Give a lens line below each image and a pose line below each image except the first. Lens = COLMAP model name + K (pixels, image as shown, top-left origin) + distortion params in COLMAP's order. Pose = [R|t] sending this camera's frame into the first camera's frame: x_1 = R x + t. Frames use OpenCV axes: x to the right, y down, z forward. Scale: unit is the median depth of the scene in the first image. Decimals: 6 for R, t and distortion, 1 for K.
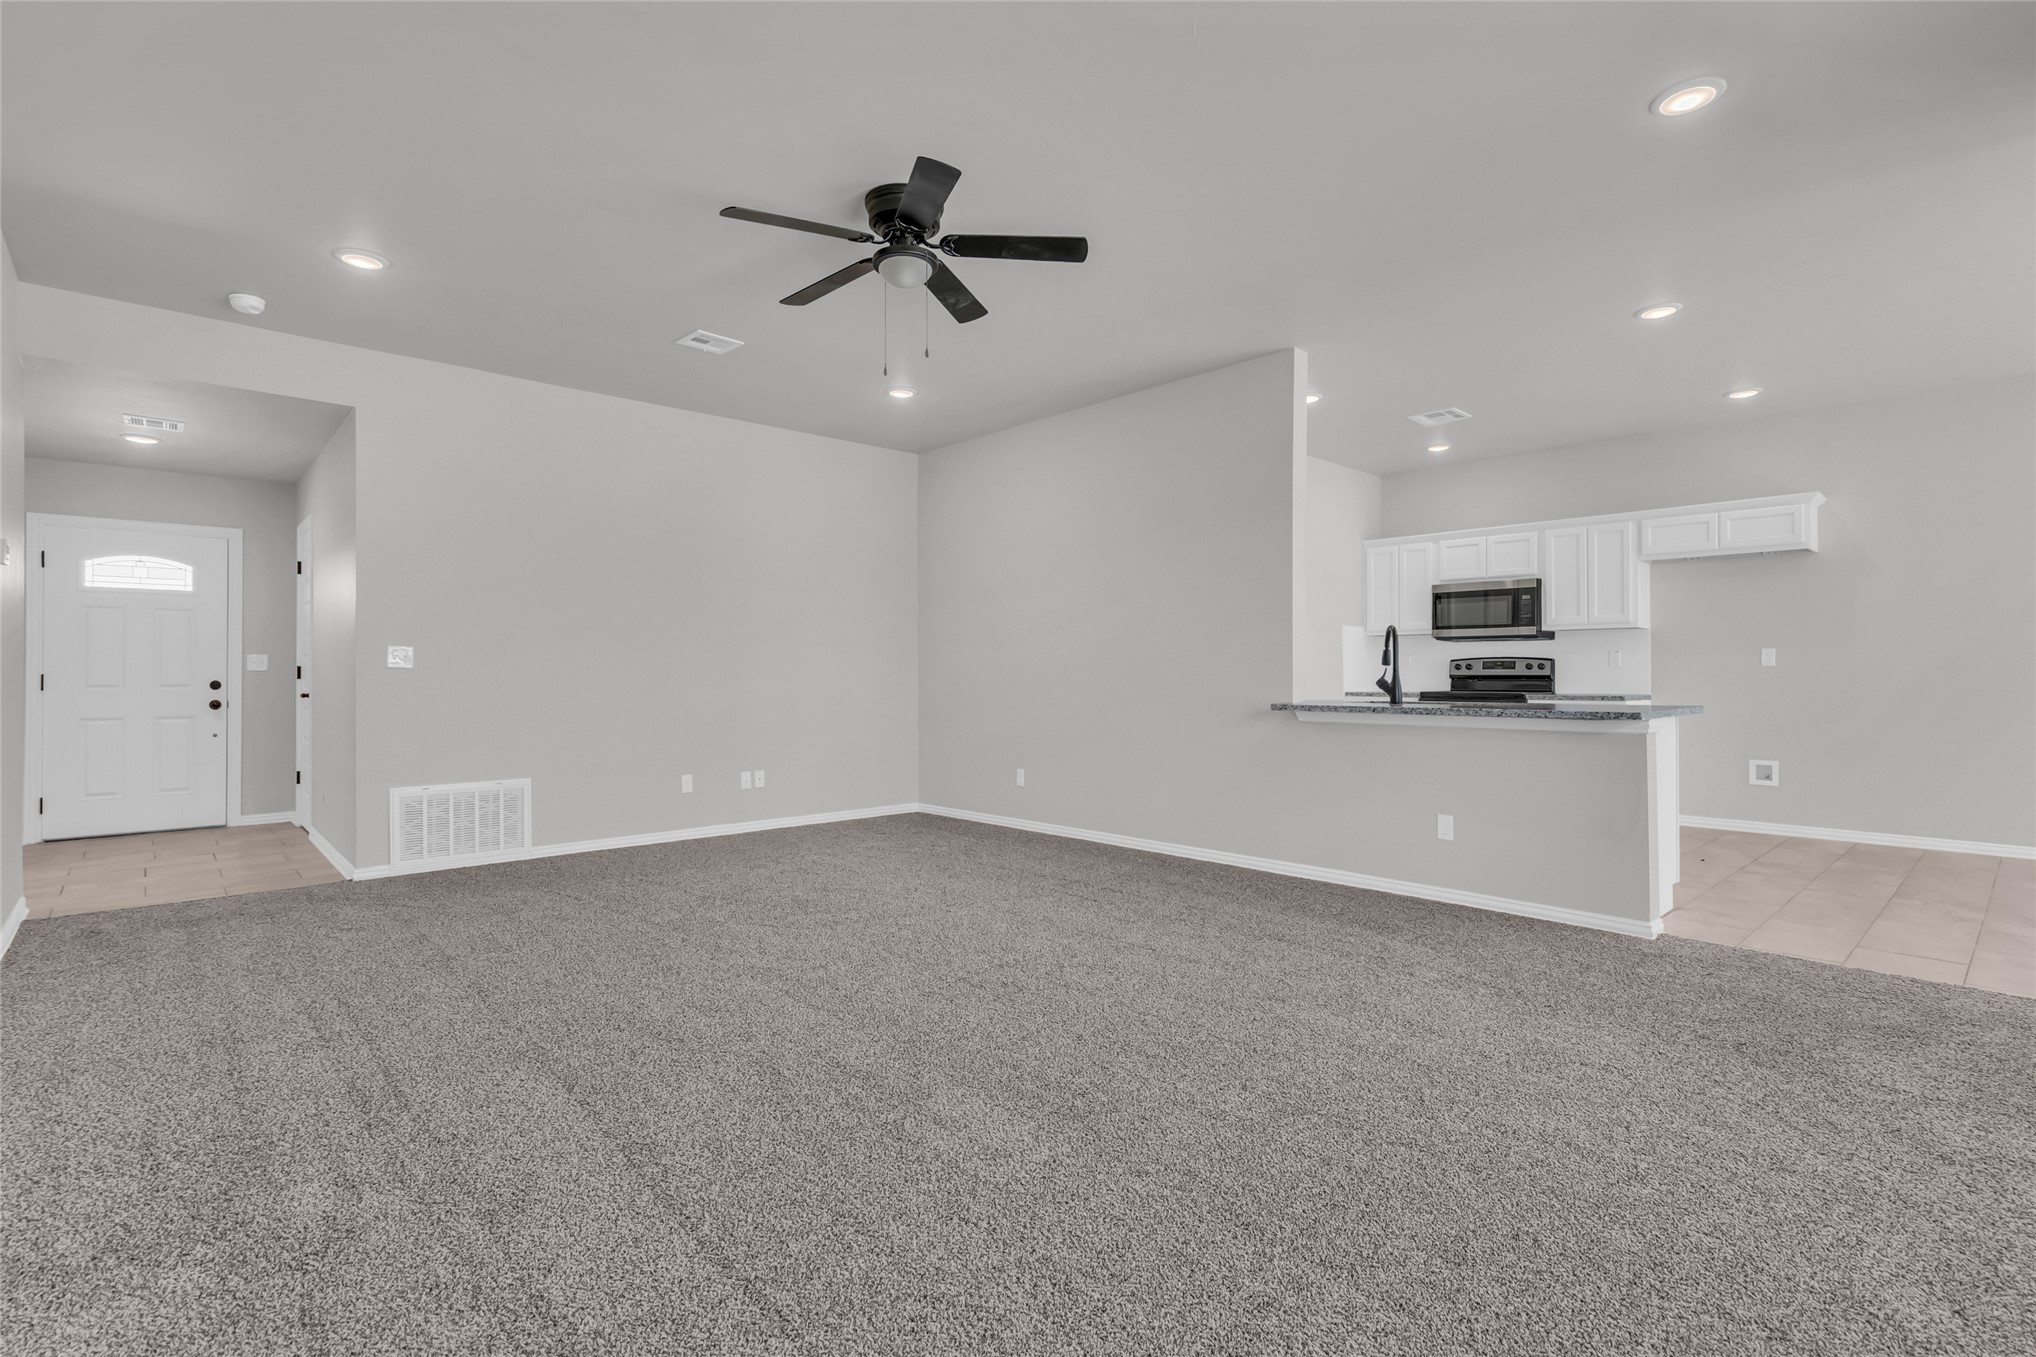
lens RADIAL K [[940.5, 0, 1017.0], [0, 940.5, 672.0], [0, 0, 1]] dist [-0.000626, 0.000305]
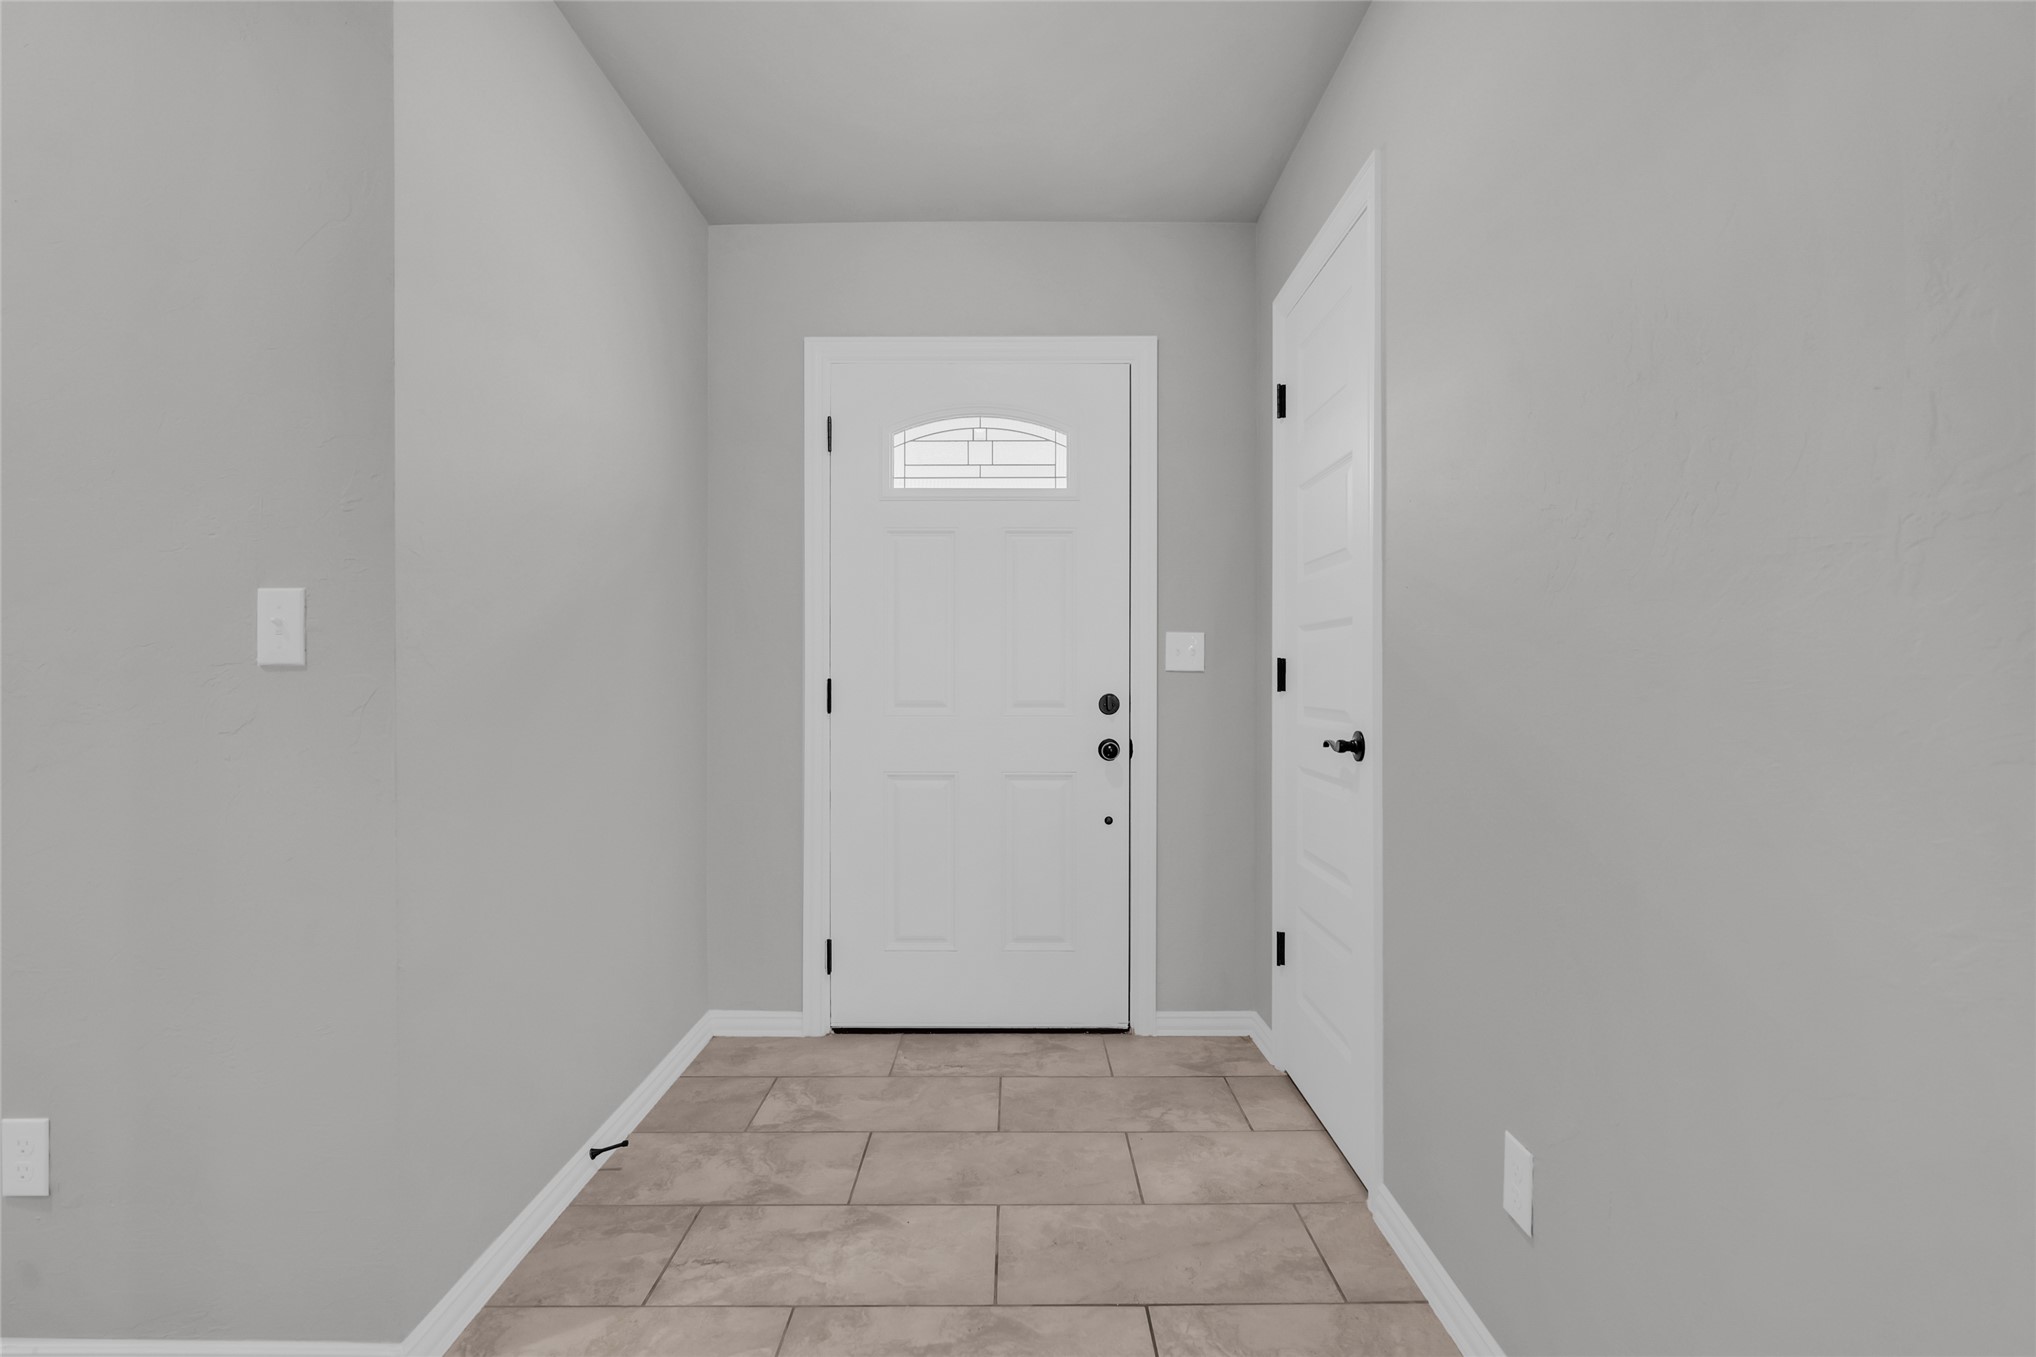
lens RADIAL K [[940.5, 0, 1017.9], [0, 940.5, 678.4], [0, 0, 1]] dist [-0.000626, 0.000305]
pose [[0.742699, 0.000475, -0.669625, -0.591474], [0.005188, 0.999966, 0.006464, -0.000985], [0.669605, -0.008275, 0.742671, 0.647970]]
